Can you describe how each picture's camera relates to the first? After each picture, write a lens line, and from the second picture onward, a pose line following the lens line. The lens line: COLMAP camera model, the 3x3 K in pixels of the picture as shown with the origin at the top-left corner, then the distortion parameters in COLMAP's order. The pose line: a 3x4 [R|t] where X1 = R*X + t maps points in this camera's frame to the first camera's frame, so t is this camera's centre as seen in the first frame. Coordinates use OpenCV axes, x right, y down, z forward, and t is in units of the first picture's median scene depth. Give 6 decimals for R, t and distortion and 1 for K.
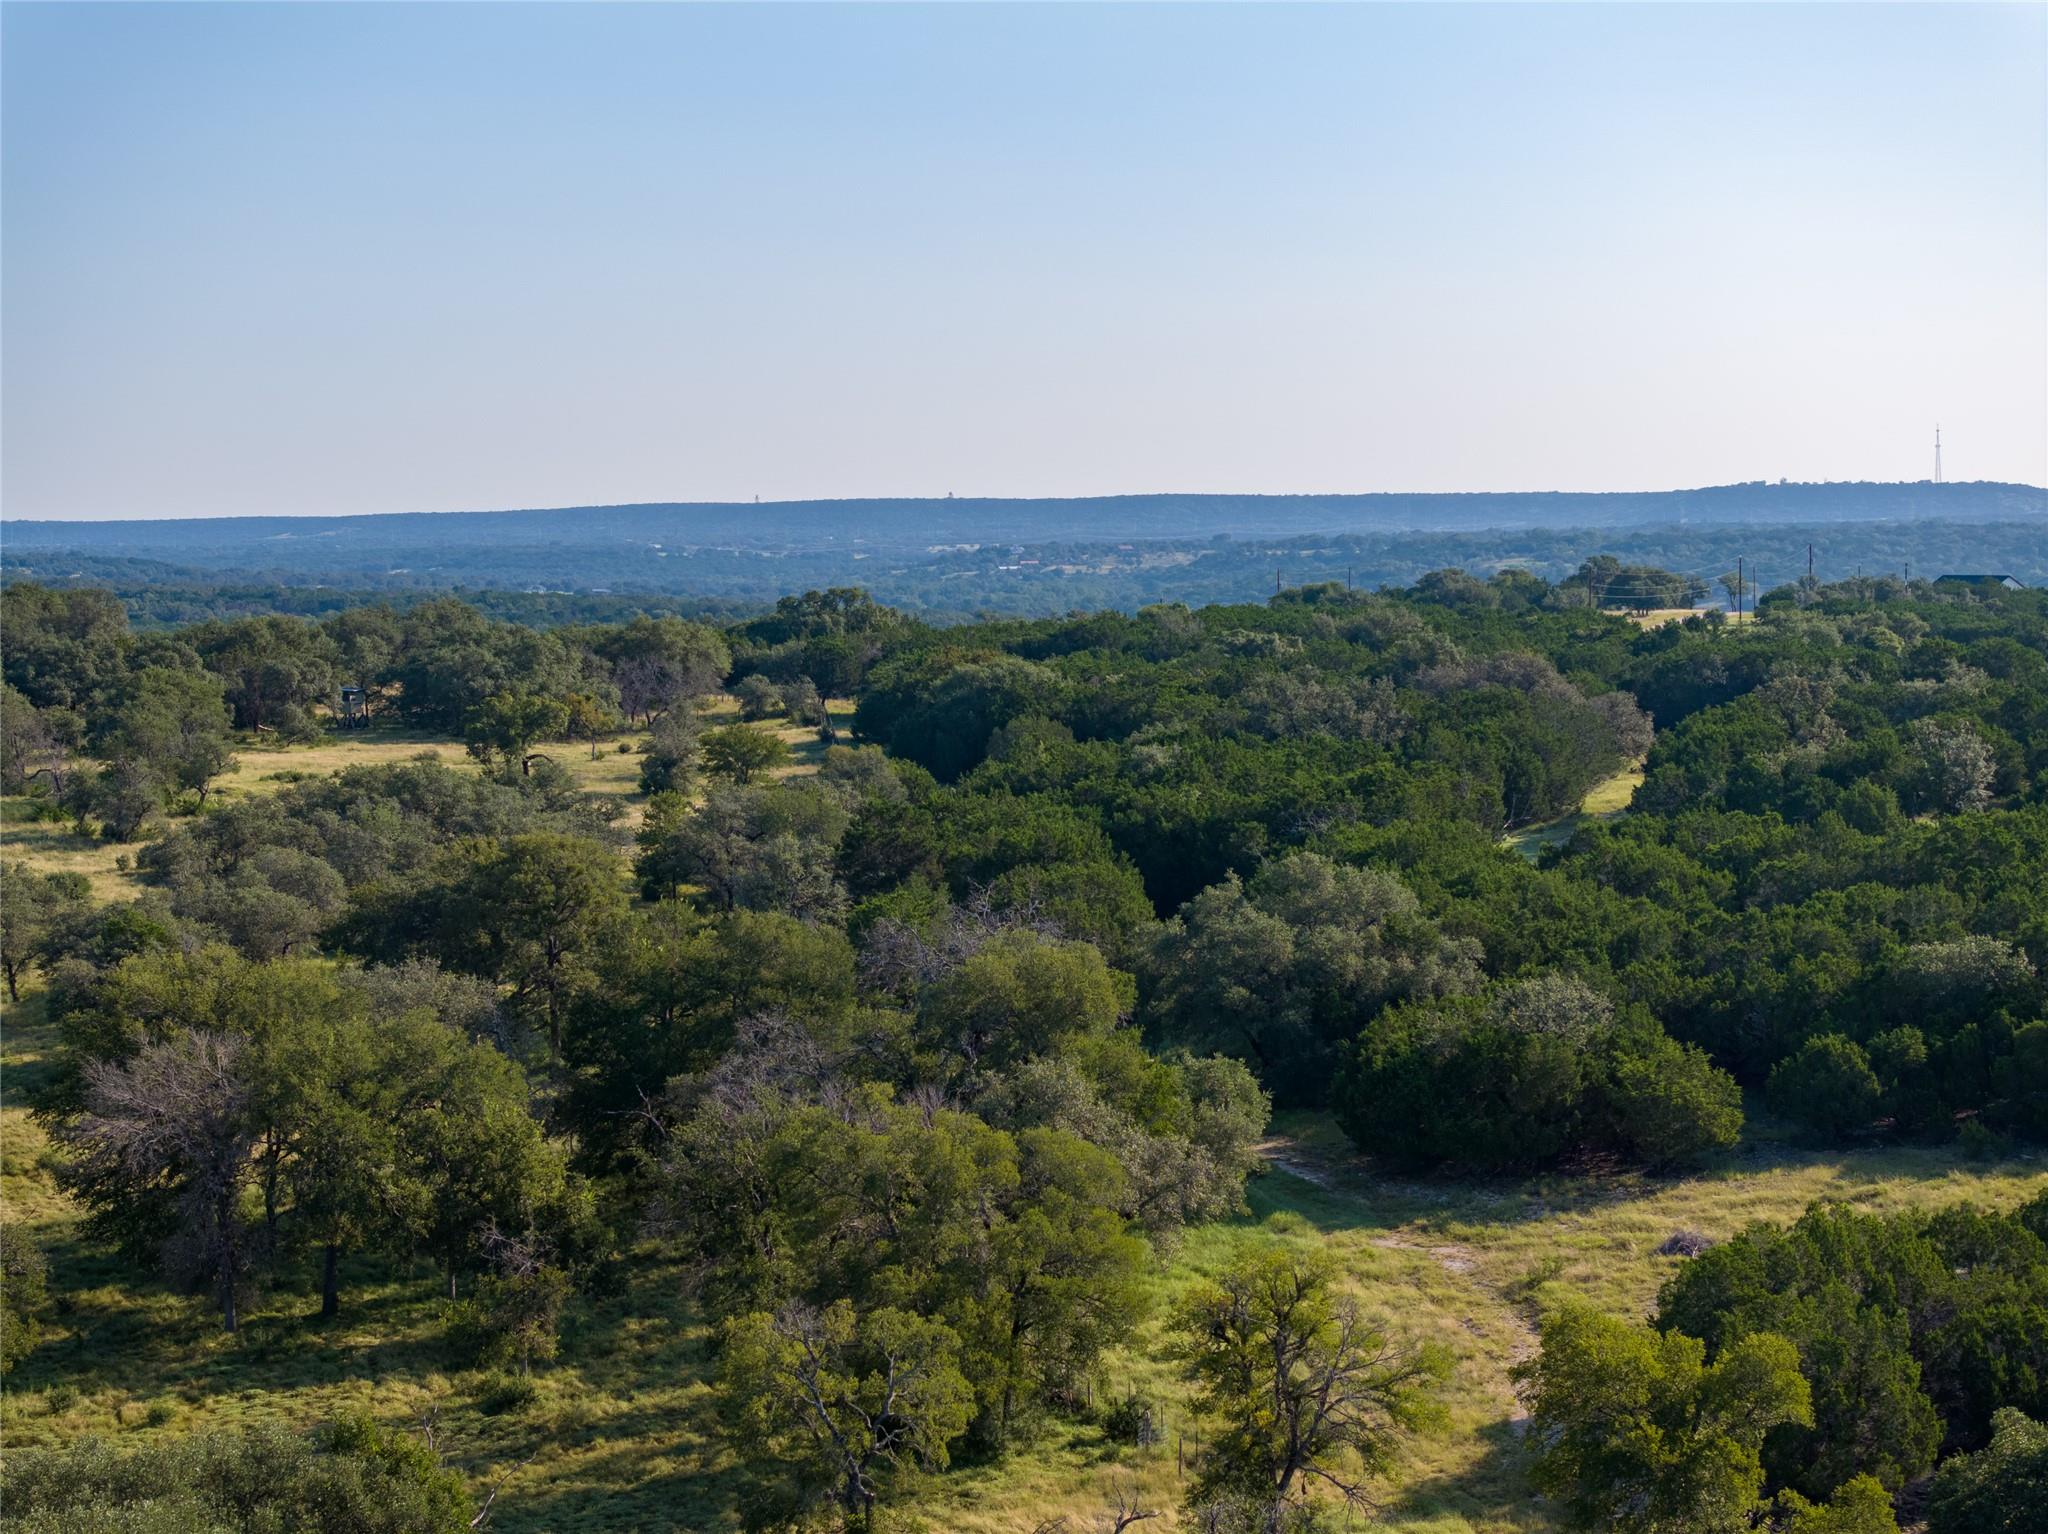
lens RADIAL K [[4186.0, 0, 1024.5], [0, 4186.0, 765.7], [0, 0, 1]] dist [-0.087468, 0.000000]
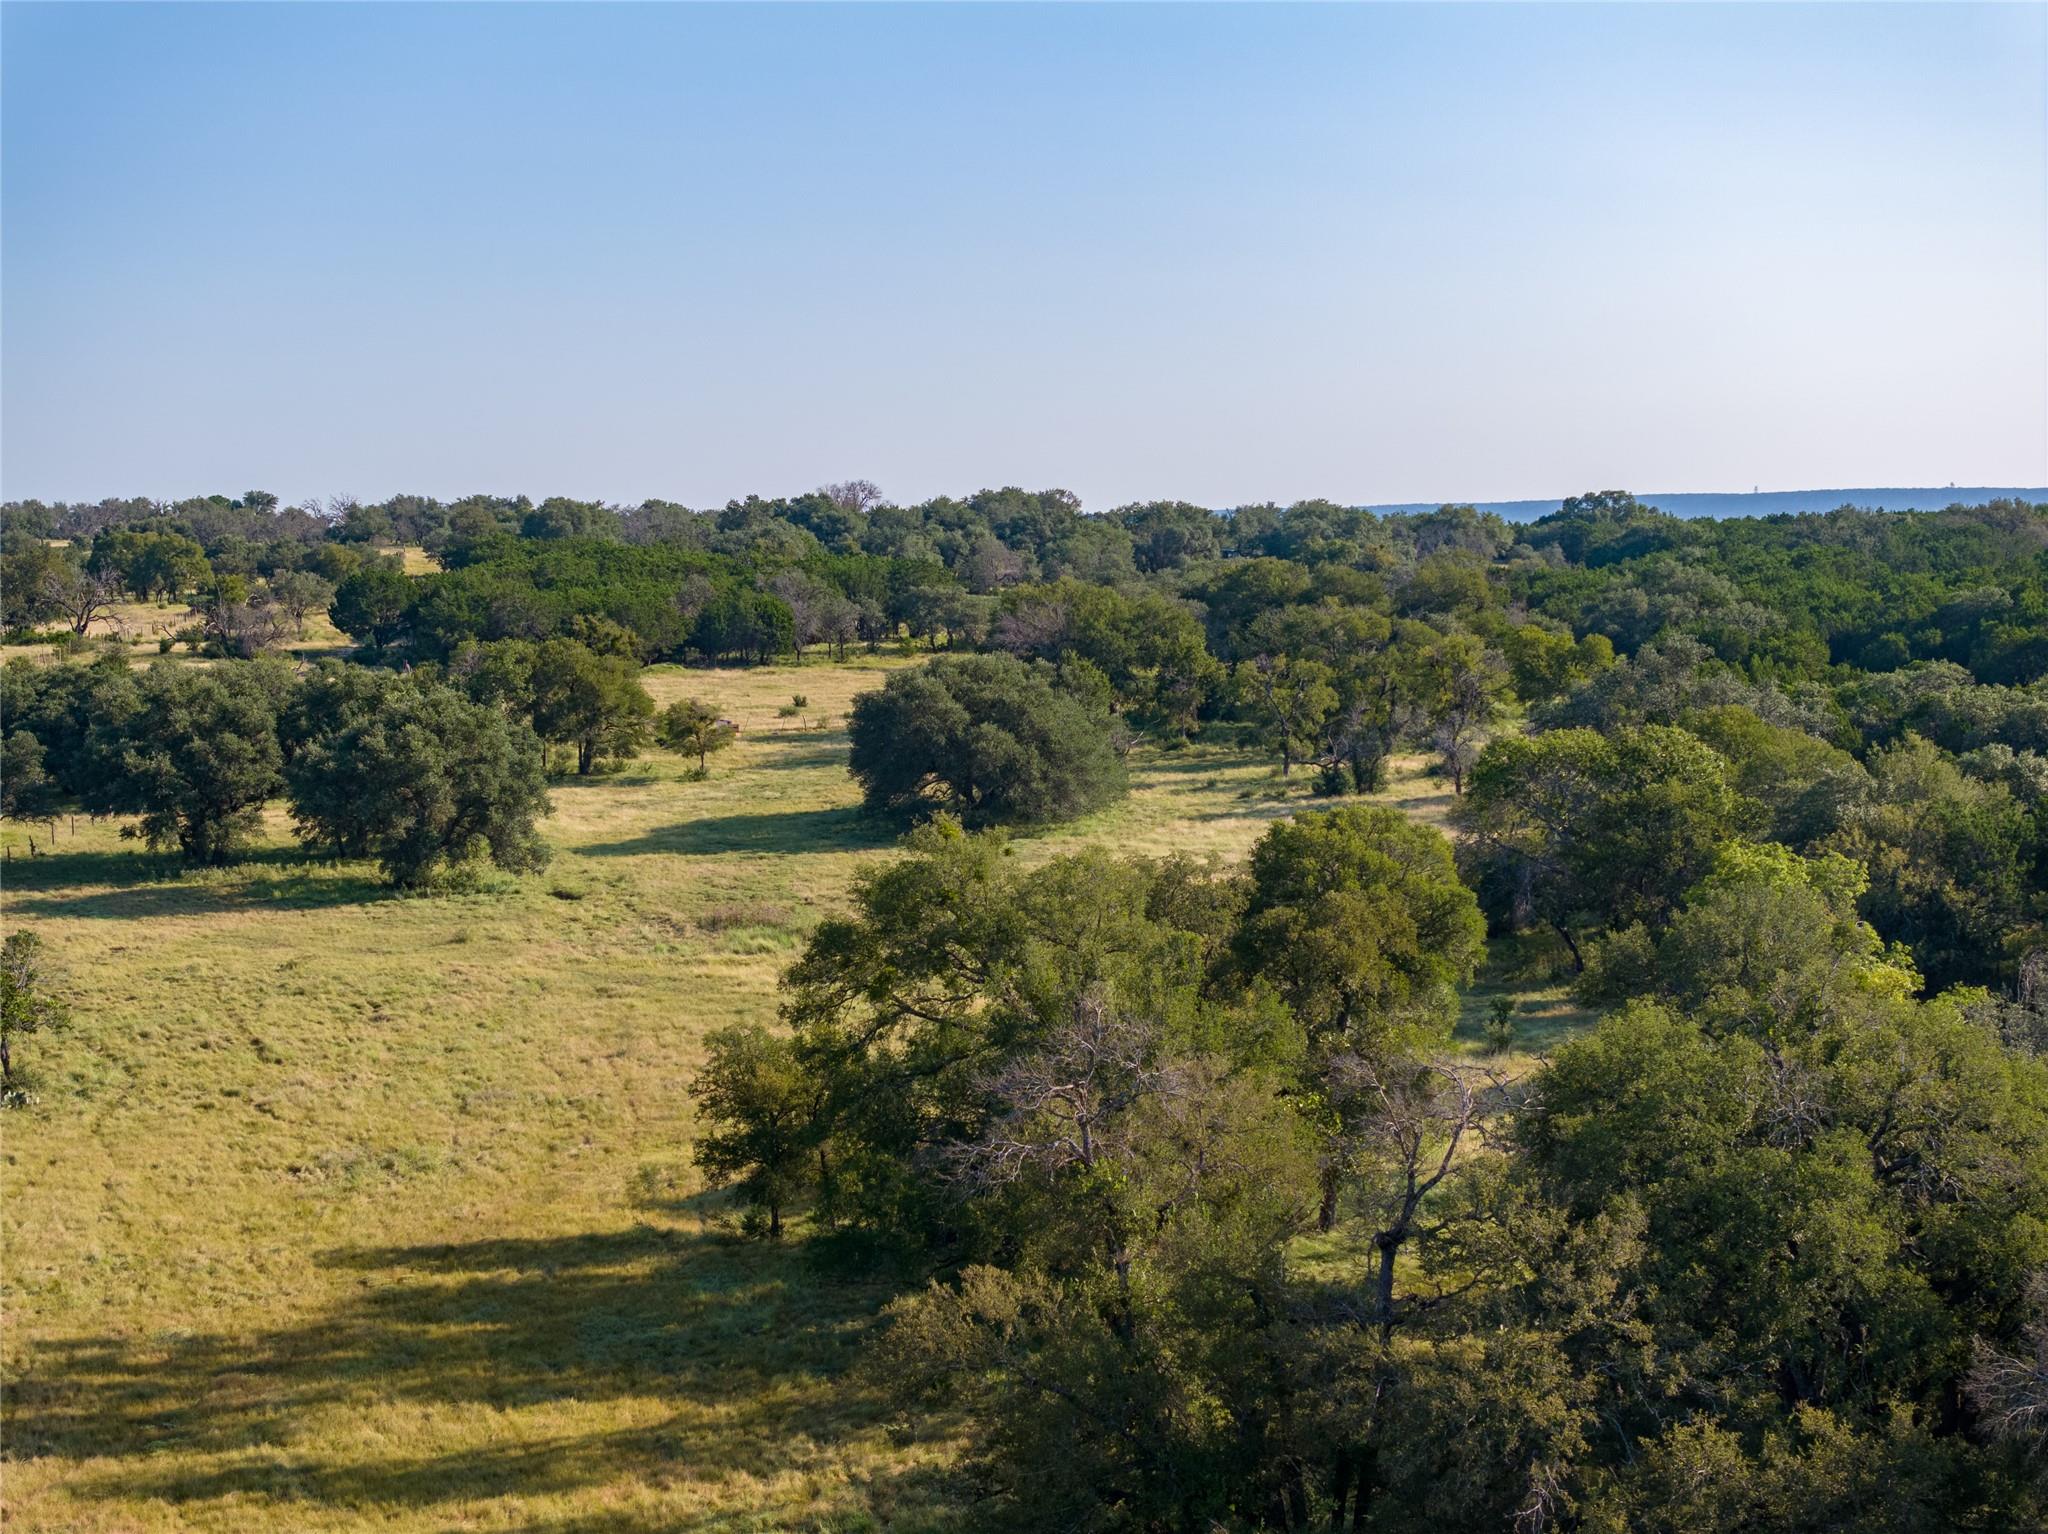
lens RADIAL K [[4186.0, 0, 1023.0], [0, 4186.0, 766.5], [0, 0, 1]] dist [-0.087468, 0.000000]
pose [[0.971096, 0.010382, -0.238464, 0.118257], [-0.010103, 0.999946, 0.002391, 0.056355], [0.238476, 0.000087, 0.971148, -0.426545]]
